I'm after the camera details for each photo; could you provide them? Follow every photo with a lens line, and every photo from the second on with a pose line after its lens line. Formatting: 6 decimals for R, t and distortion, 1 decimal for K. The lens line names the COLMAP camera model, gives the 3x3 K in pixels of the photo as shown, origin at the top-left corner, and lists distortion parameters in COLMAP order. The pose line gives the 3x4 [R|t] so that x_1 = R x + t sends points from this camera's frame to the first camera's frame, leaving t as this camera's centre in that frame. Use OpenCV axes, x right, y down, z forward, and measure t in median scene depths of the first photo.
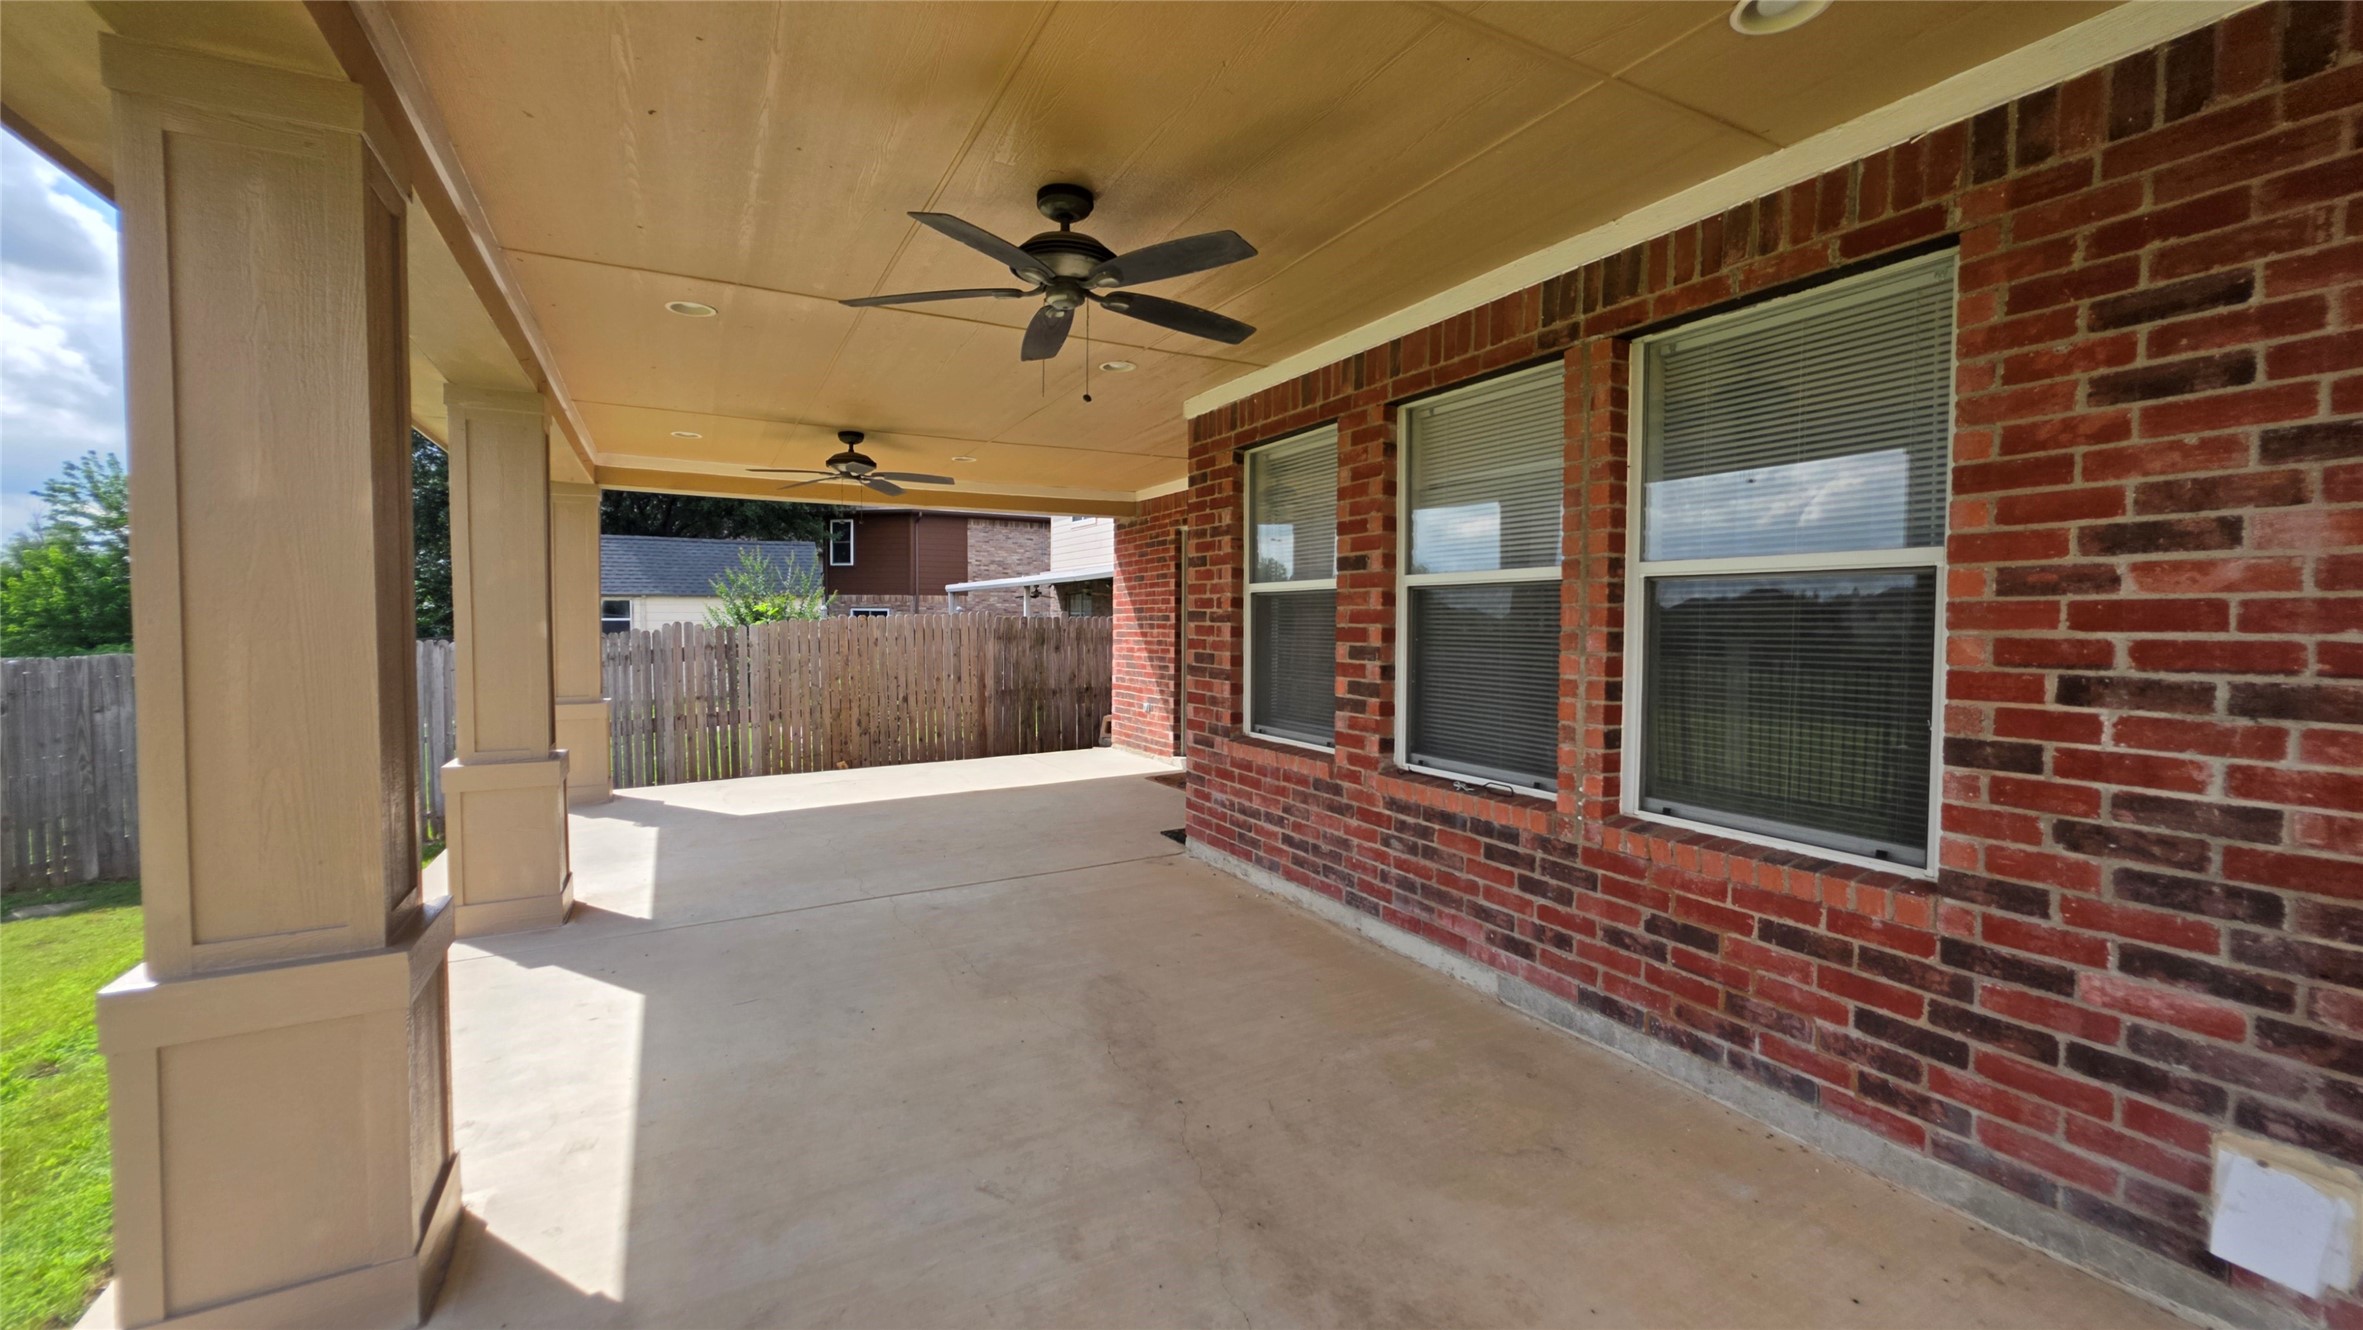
lens RADIAL K [[947.1, 0, 1177.5], [0, 947.1, 650.9], [0, 0, 1]] dist [0.001457, 0.000153]
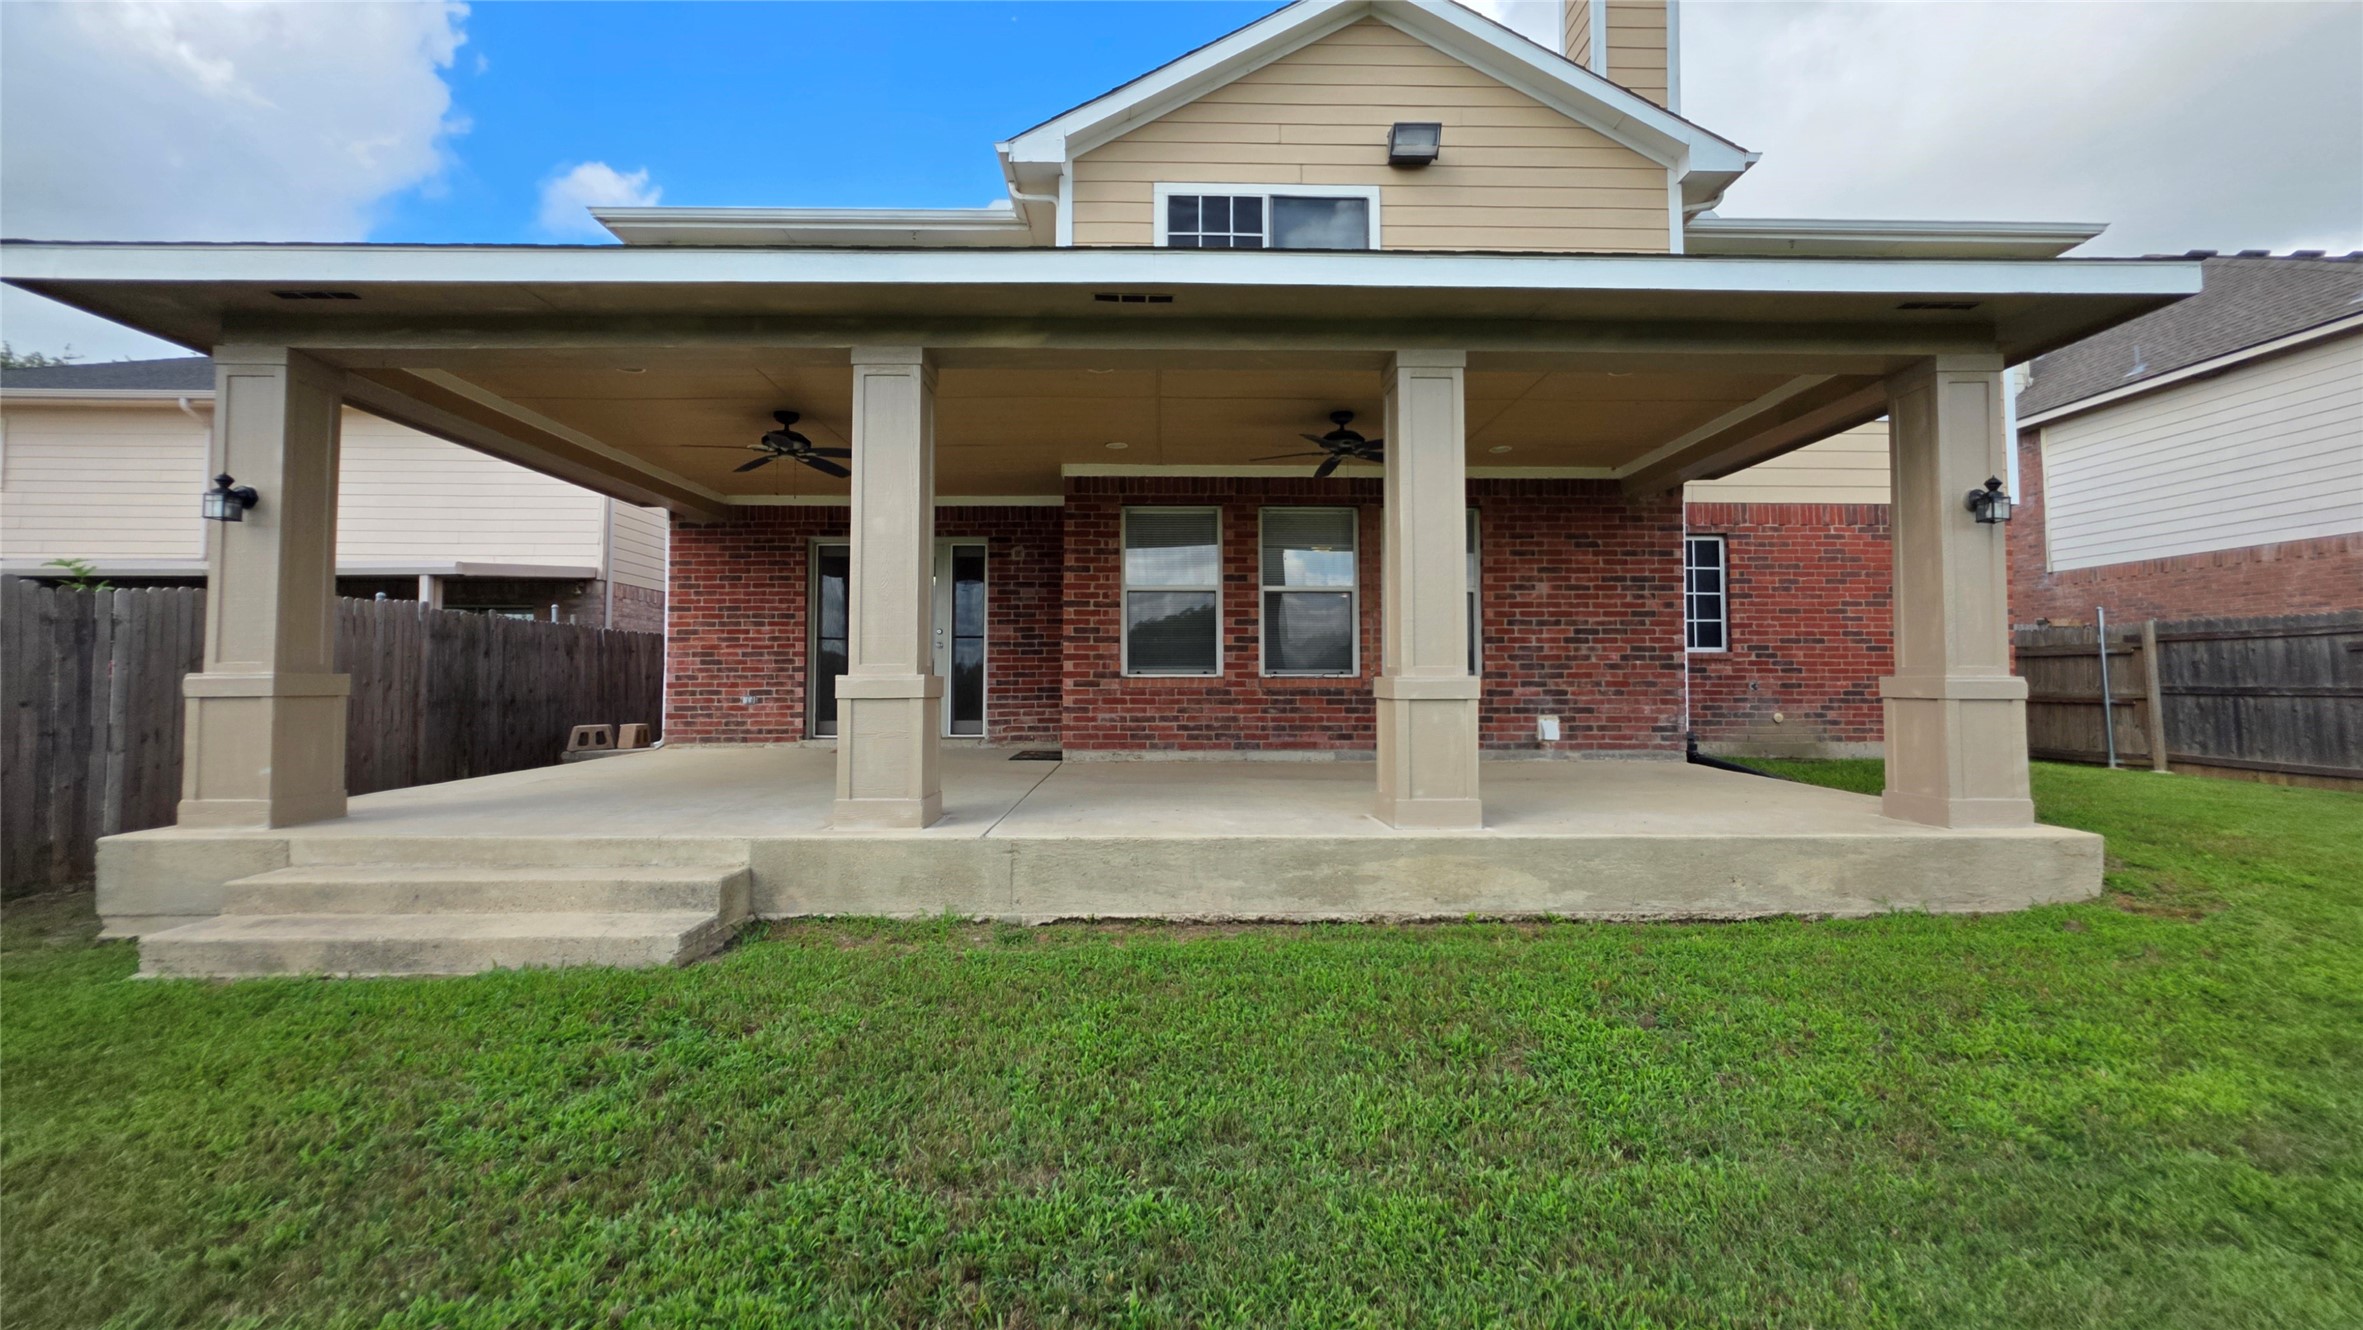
lens RADIAL K [[947.1, 0, 1177.5], [0, 947.1, 650.9], [0, 0, 1]] dist [0.001457, 0.000153]
pose [[0.449966, 0.033127, 0.892431, -1.734000], [0.031970, 0.998074, -0.053168, 0.172063], [-0.892473, 0.052455, 0.448040, 0.222238]]
